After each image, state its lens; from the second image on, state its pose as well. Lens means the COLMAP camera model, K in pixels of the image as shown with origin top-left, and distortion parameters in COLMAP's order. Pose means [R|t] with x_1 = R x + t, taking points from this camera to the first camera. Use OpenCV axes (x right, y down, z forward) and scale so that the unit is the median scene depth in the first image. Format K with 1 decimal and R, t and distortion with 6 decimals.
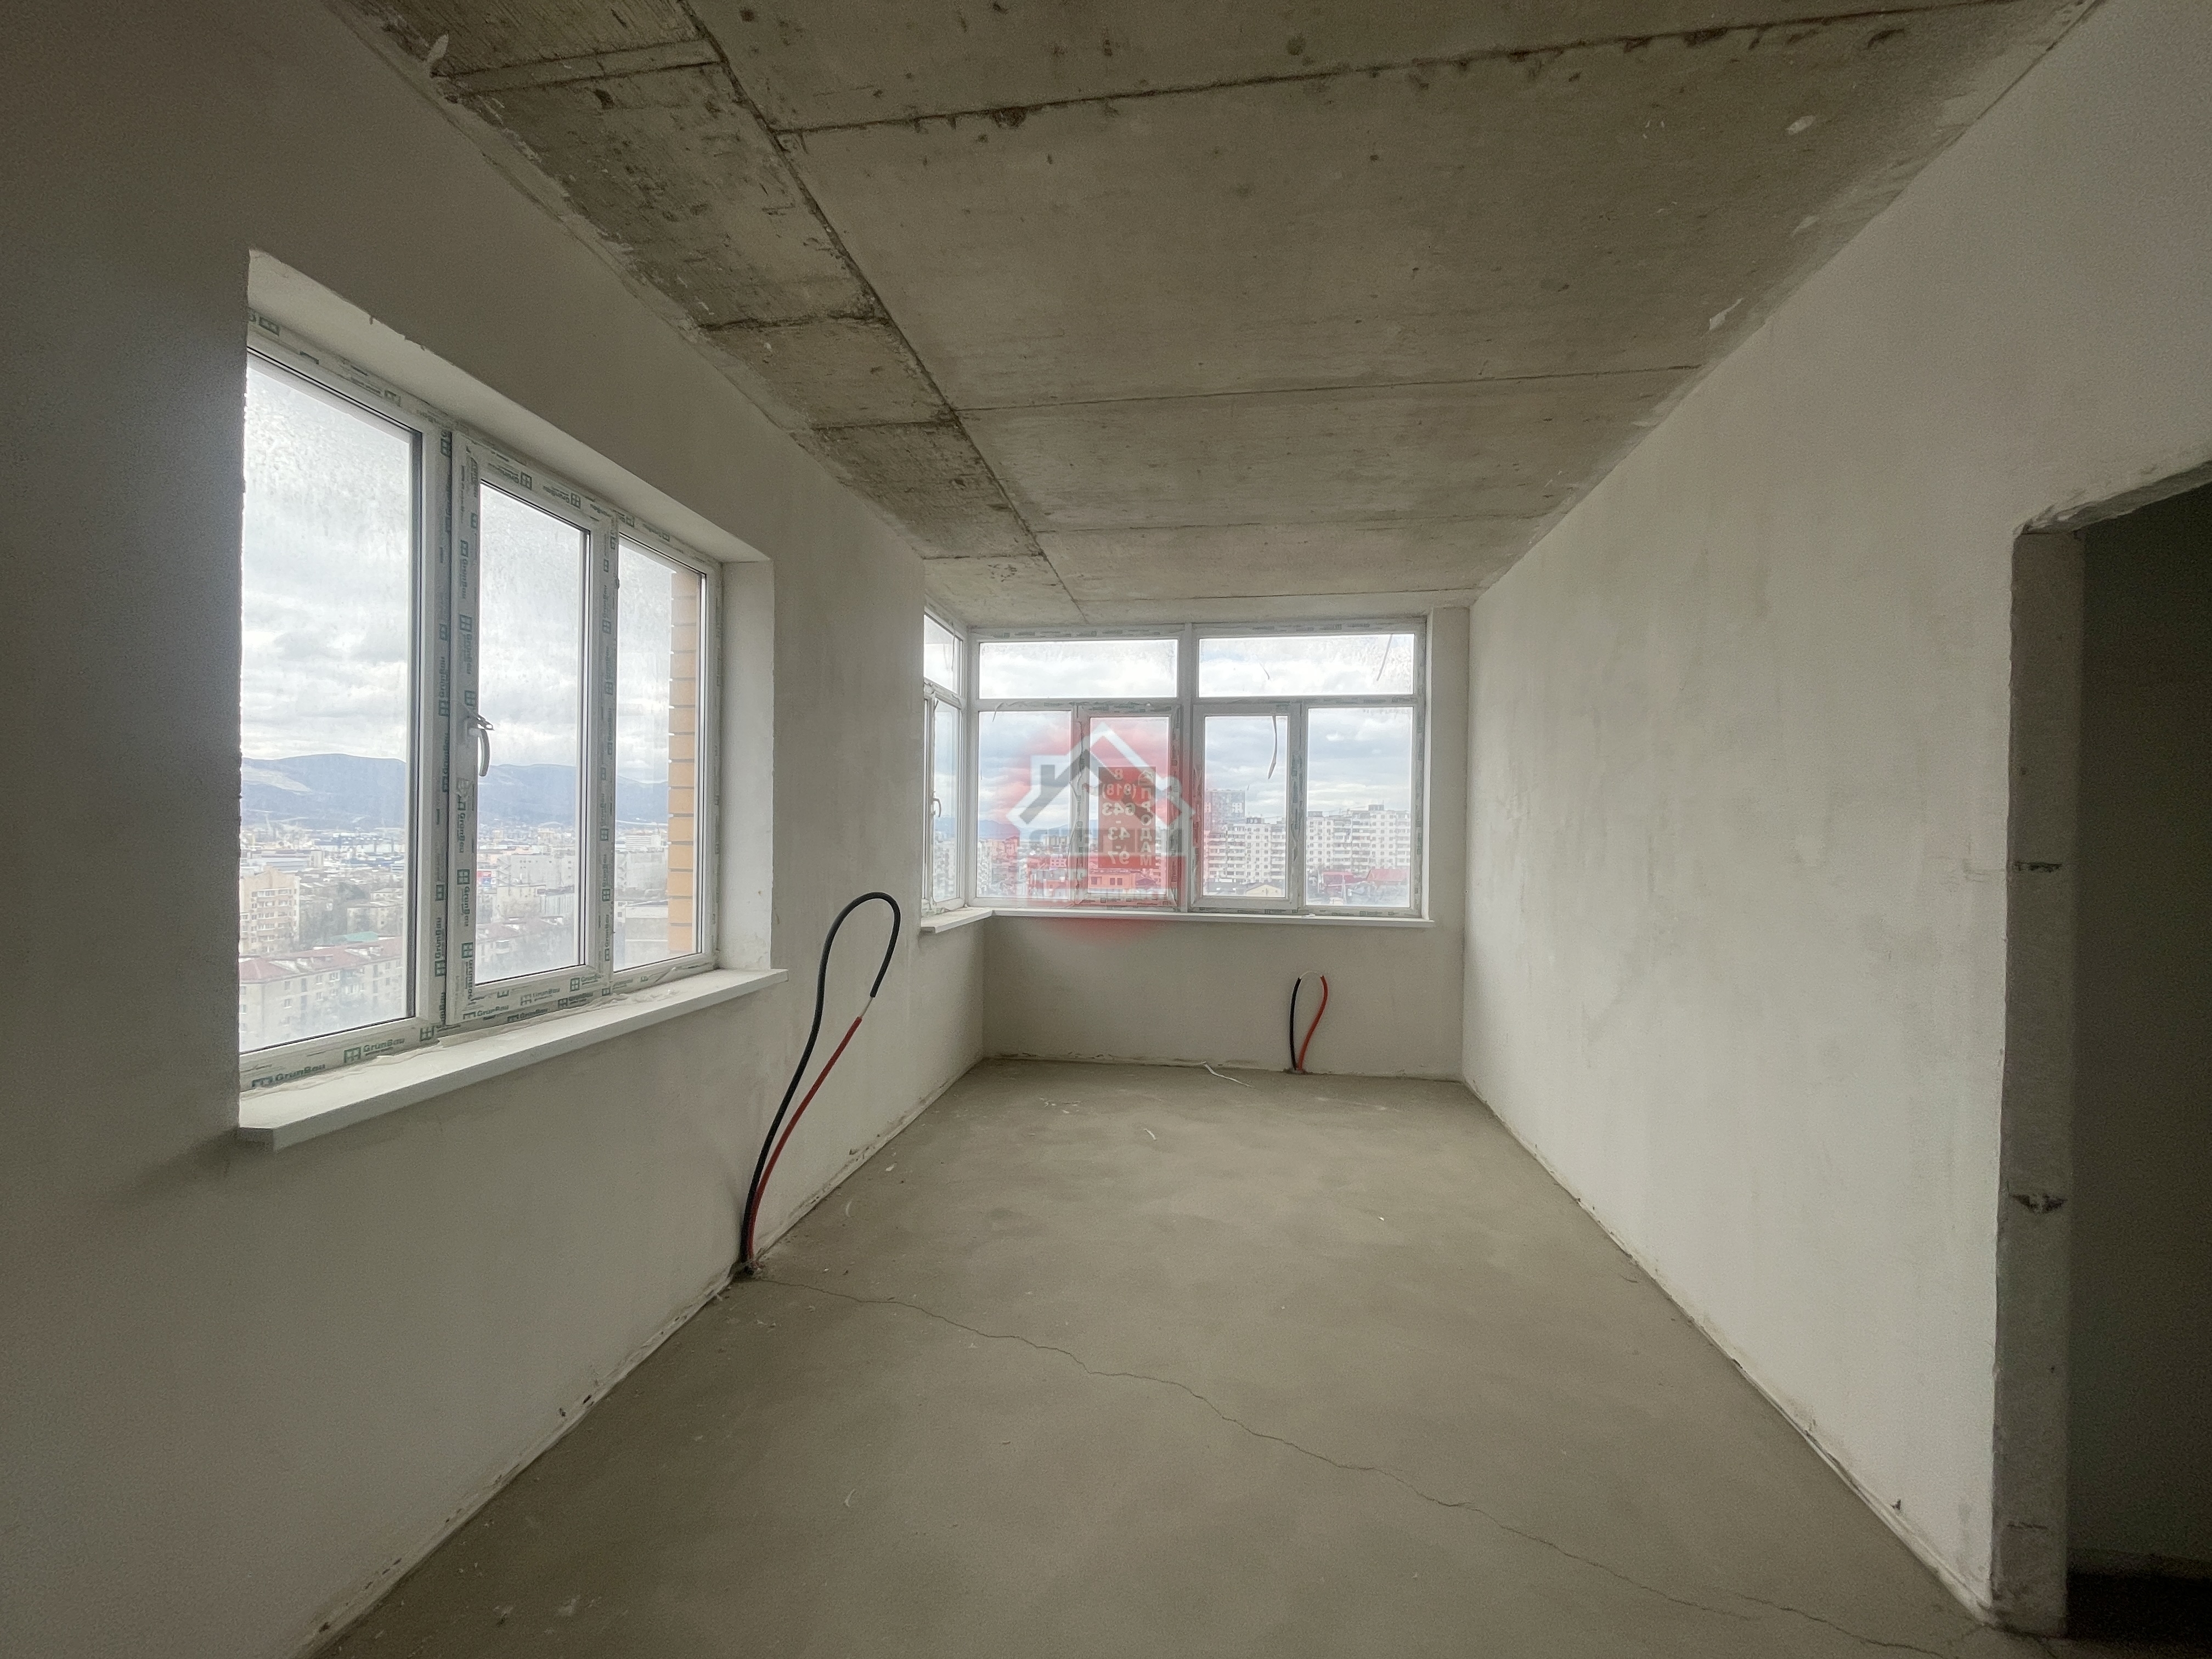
lens RADIAL K [[887.7, 0, 1095.3], [0, 887.7, 835.8], [0, 0, 1]] dist [-0.001024, 0.001073]
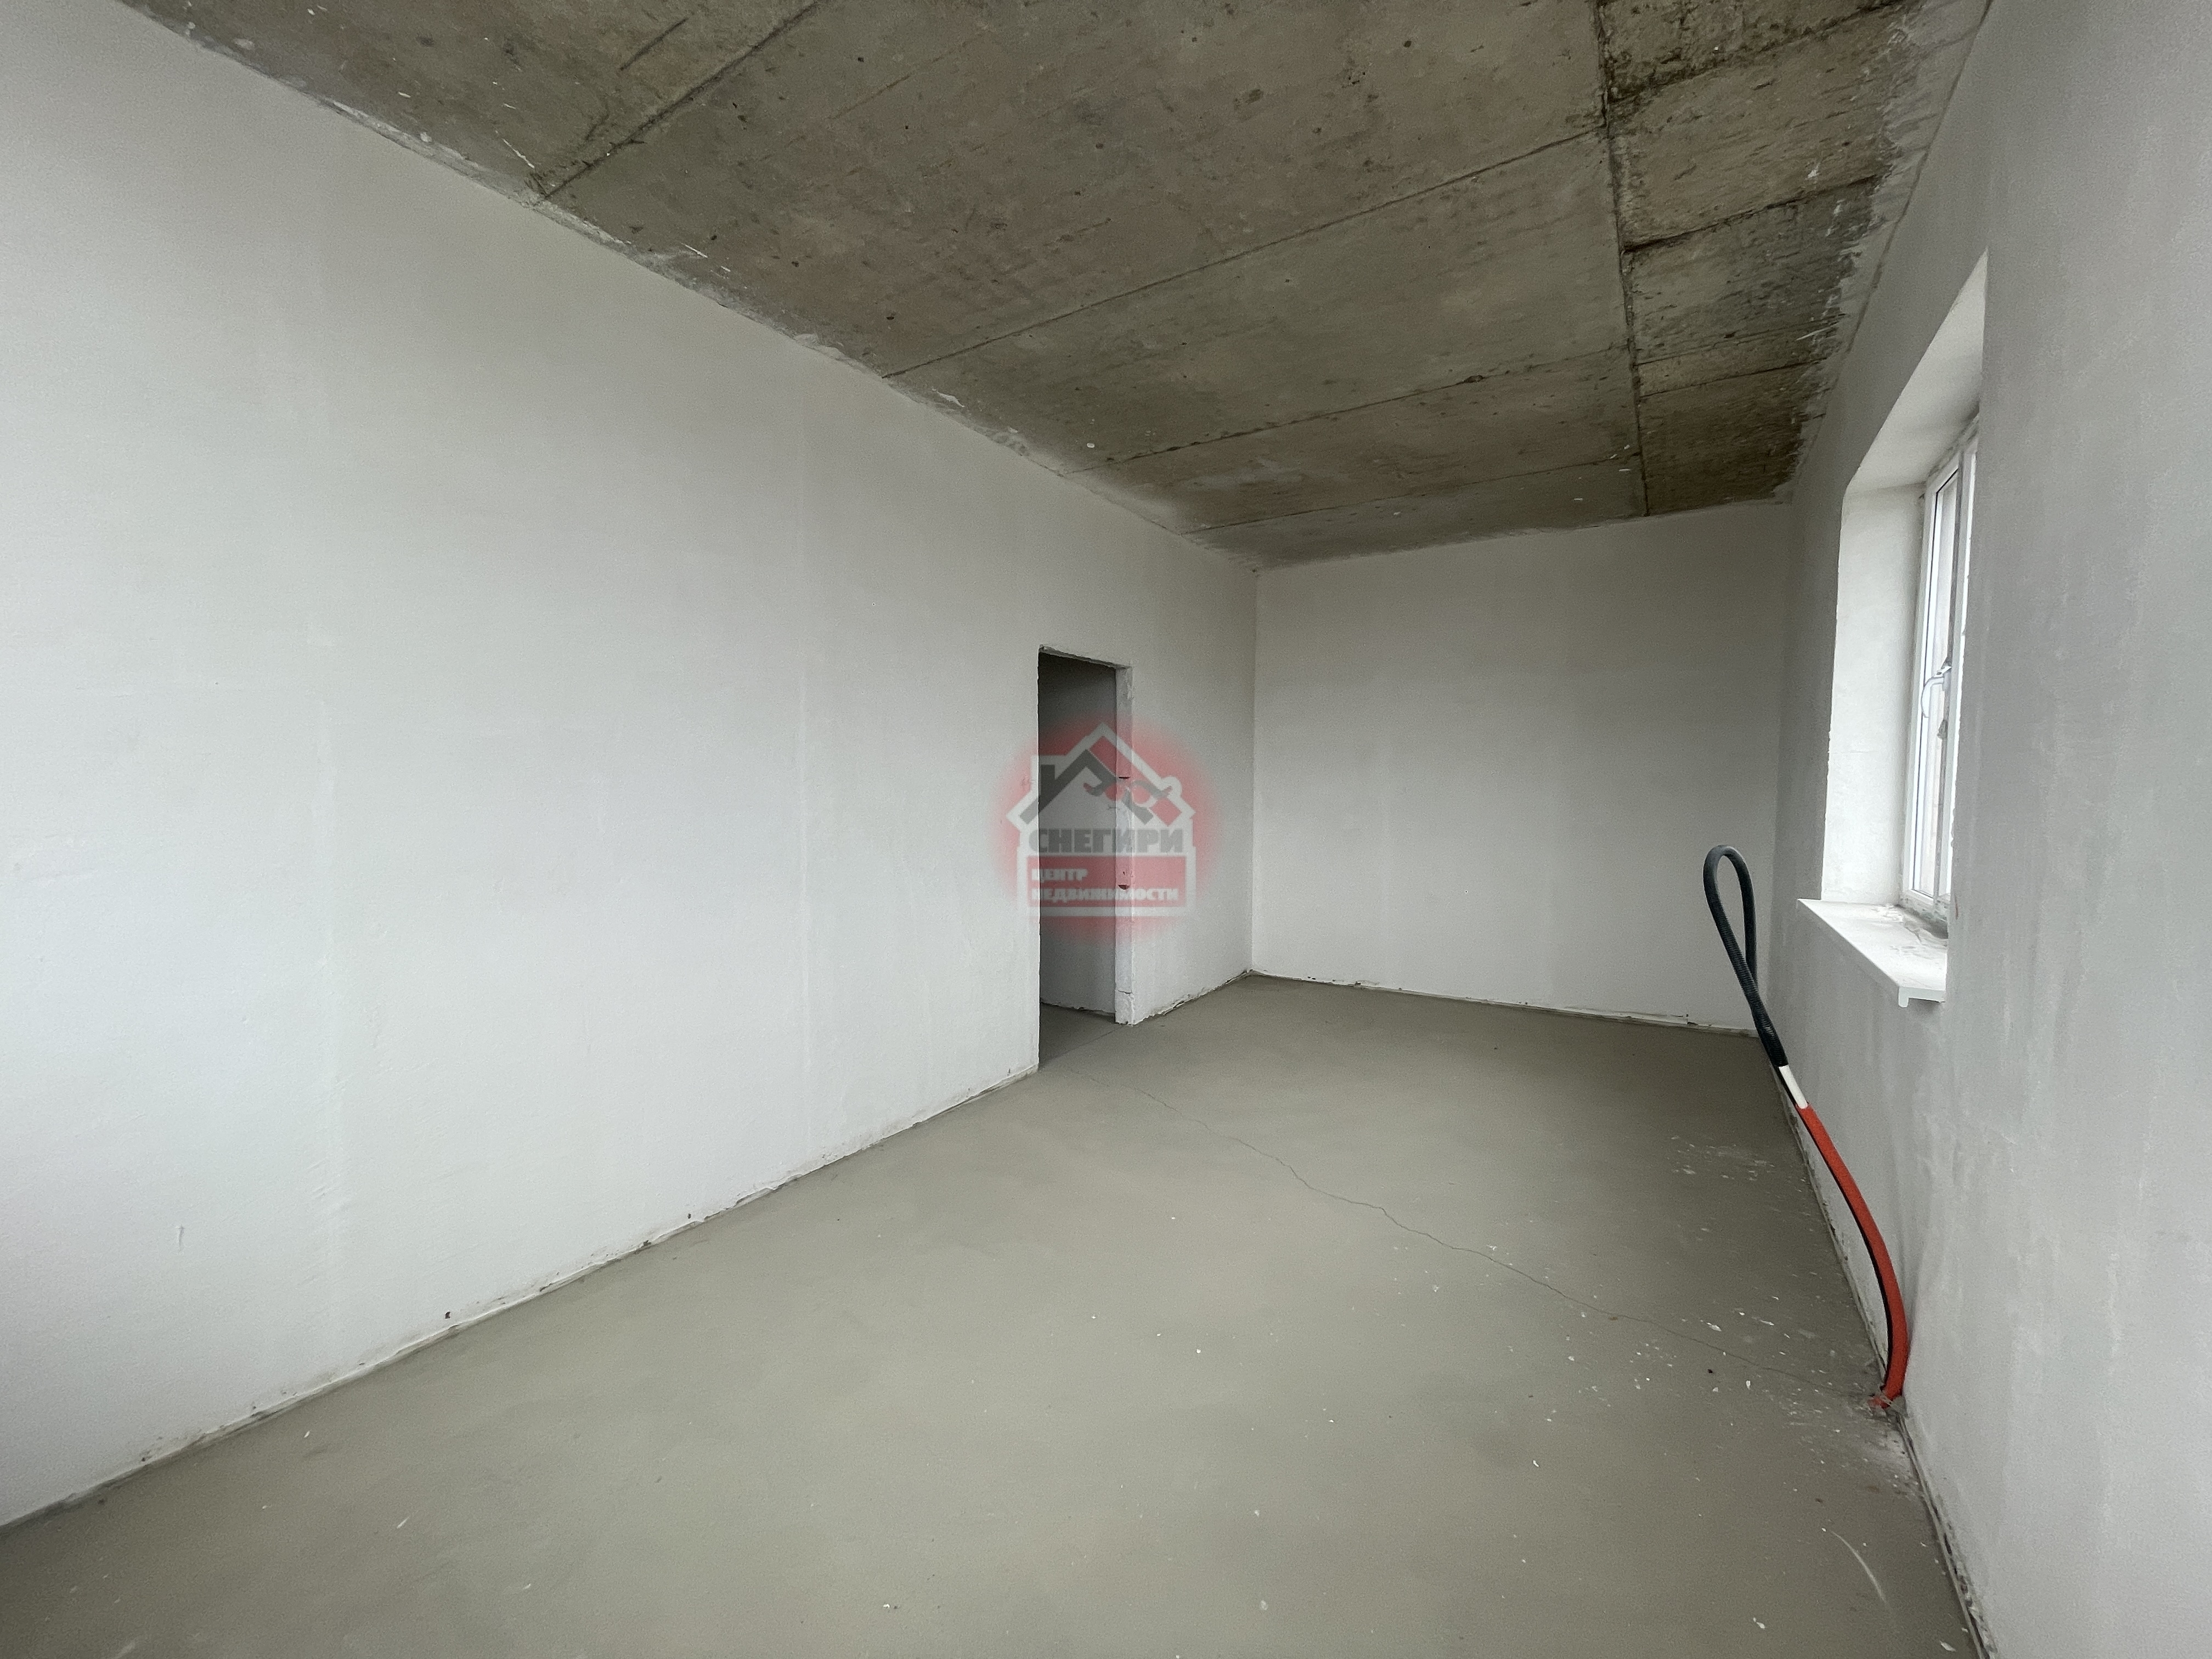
lens RADIAL K [[895.5, 0, 1106.0], [0, 895.5, 829.5], [0, 0, 1]] dist [-0.000616, 0.005971]
pose [[-0.915553, -0.036402, 0.400546, -0.098690], [-0.015594, 0.998360, 0.055089, 0.024961], [-0.401894, 0.044191, -0.914619, 1.699528]]
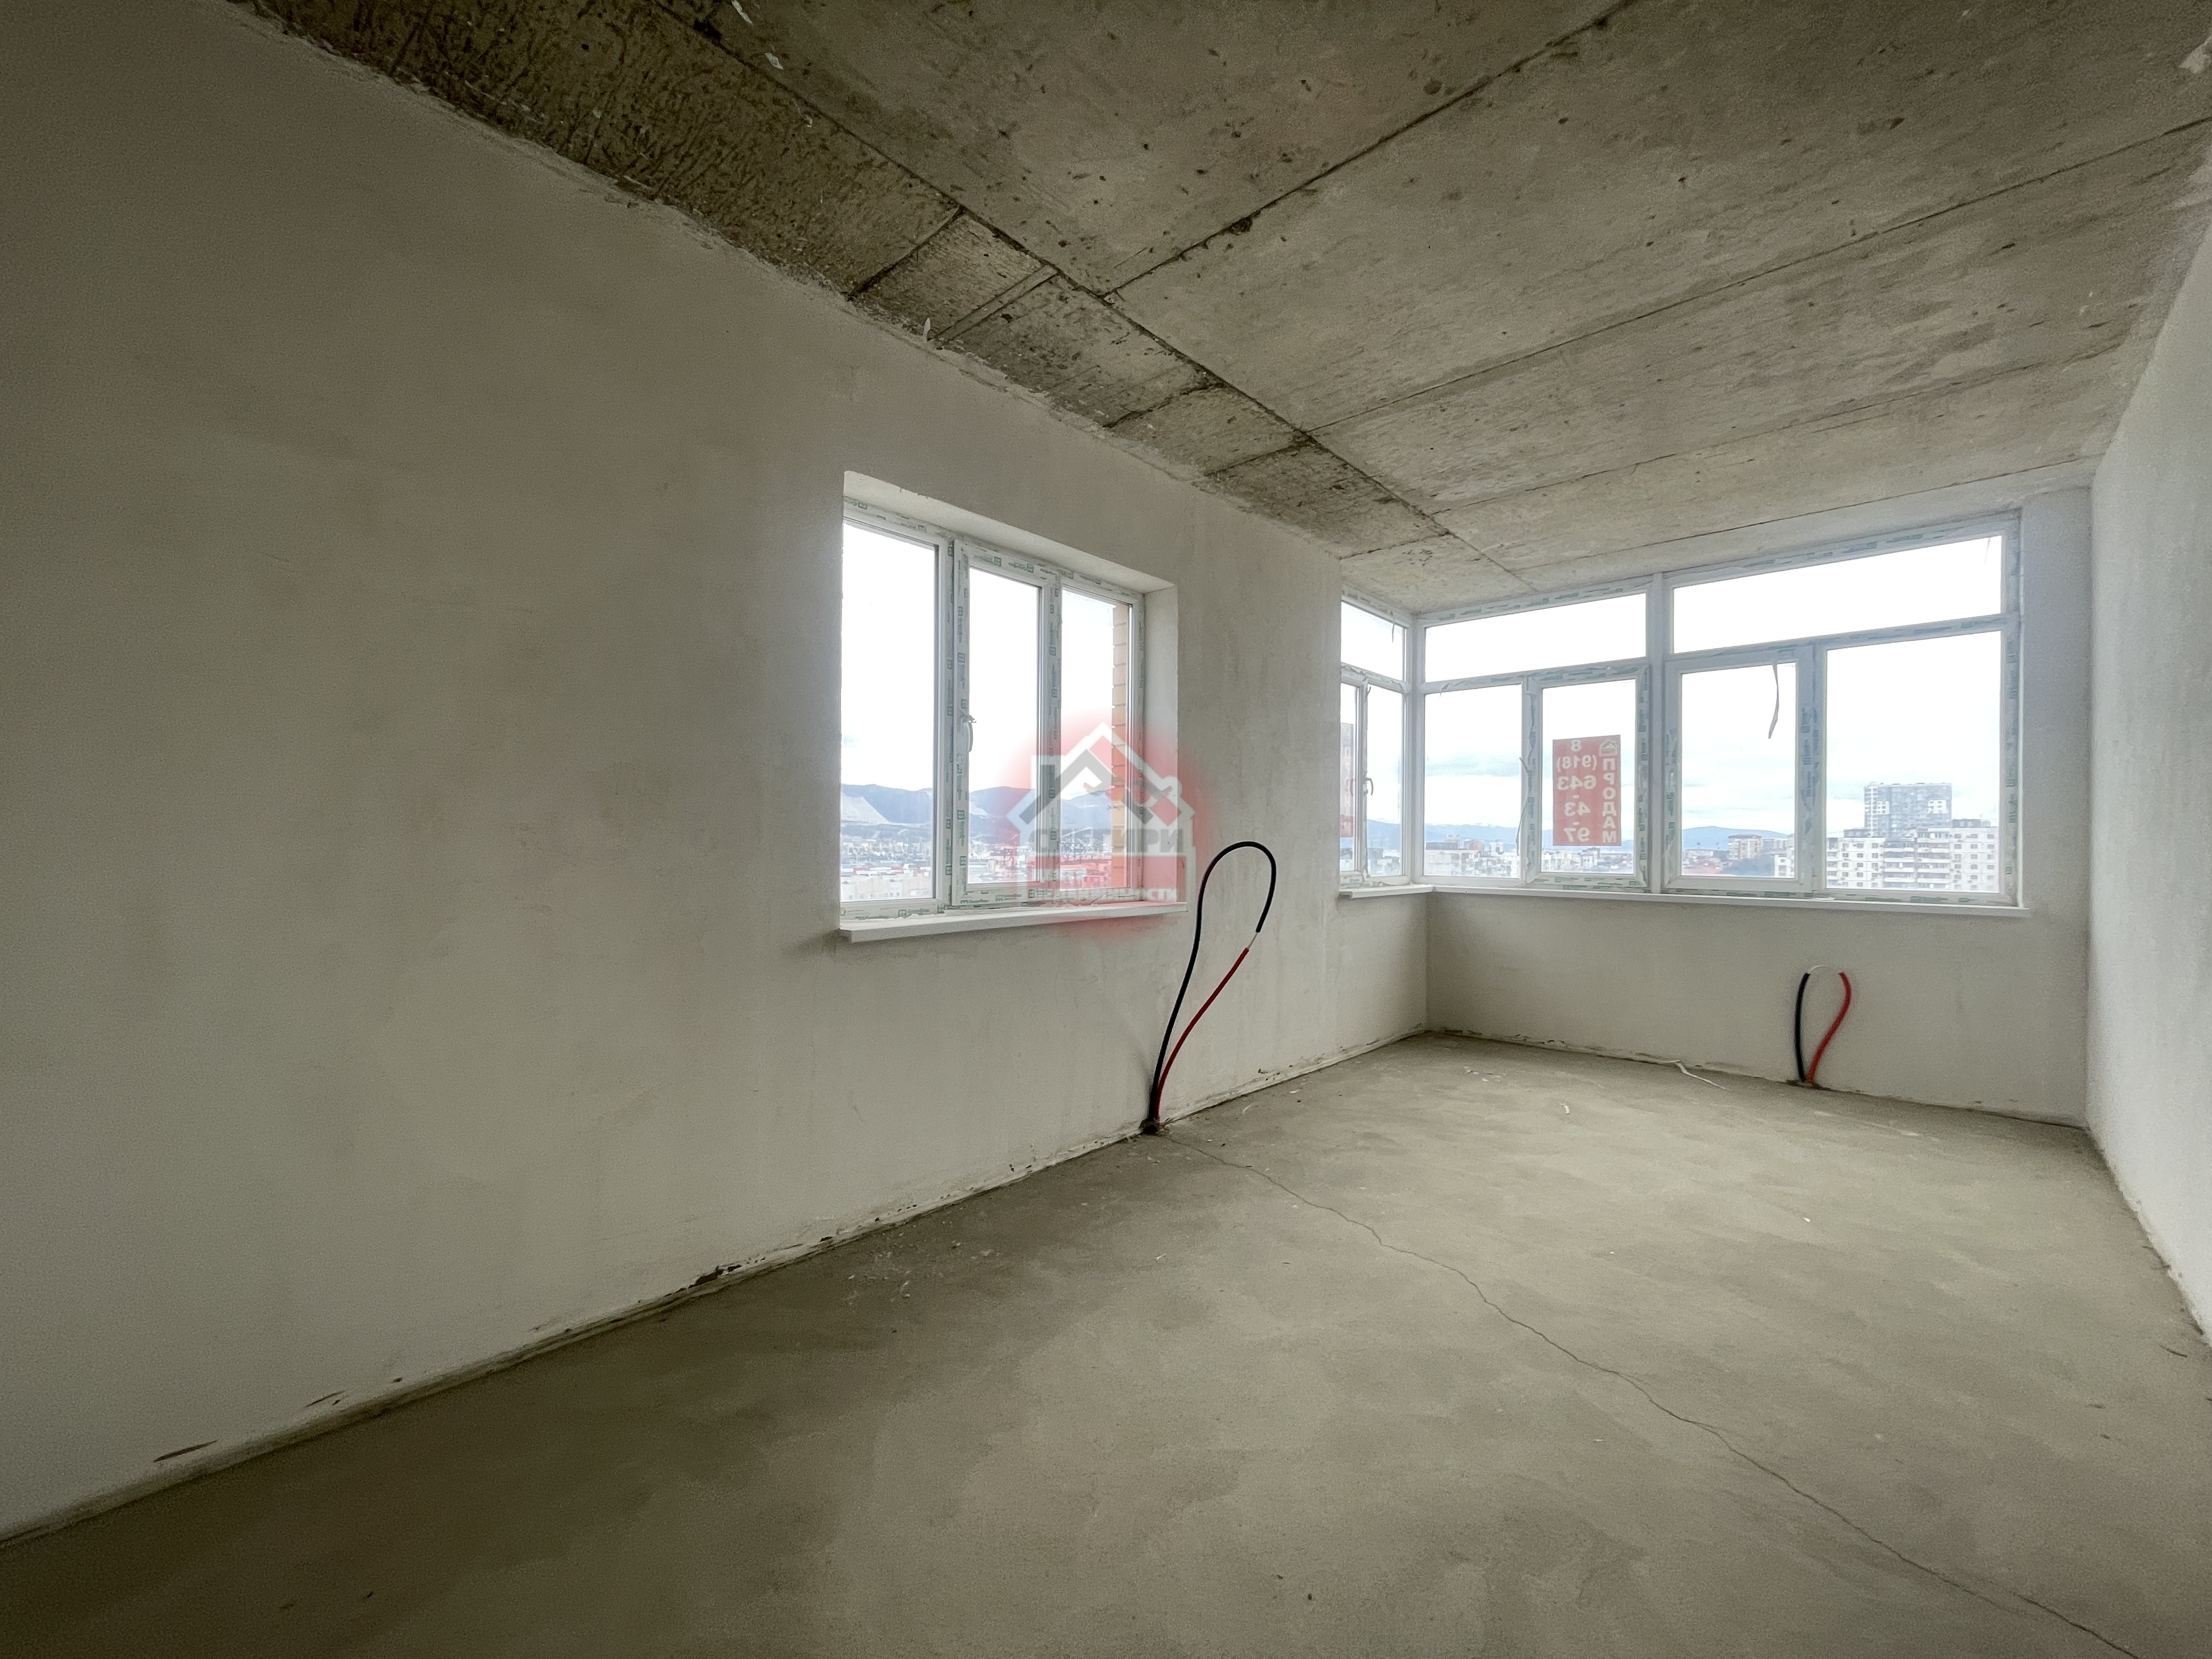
lens RADIAL K [[887.7, 0, 1095.3], [0, 887.7, 835.8], [0, 0, 1]] dist [-0.001024, 0.001073]
pose [[0.823398, -0.010188, -0.567373, 0.260072], [0.002826, 0.999900, -0.013854, 0.069737], [0.567458, 0.009804, 0.823344, -0.119809]]
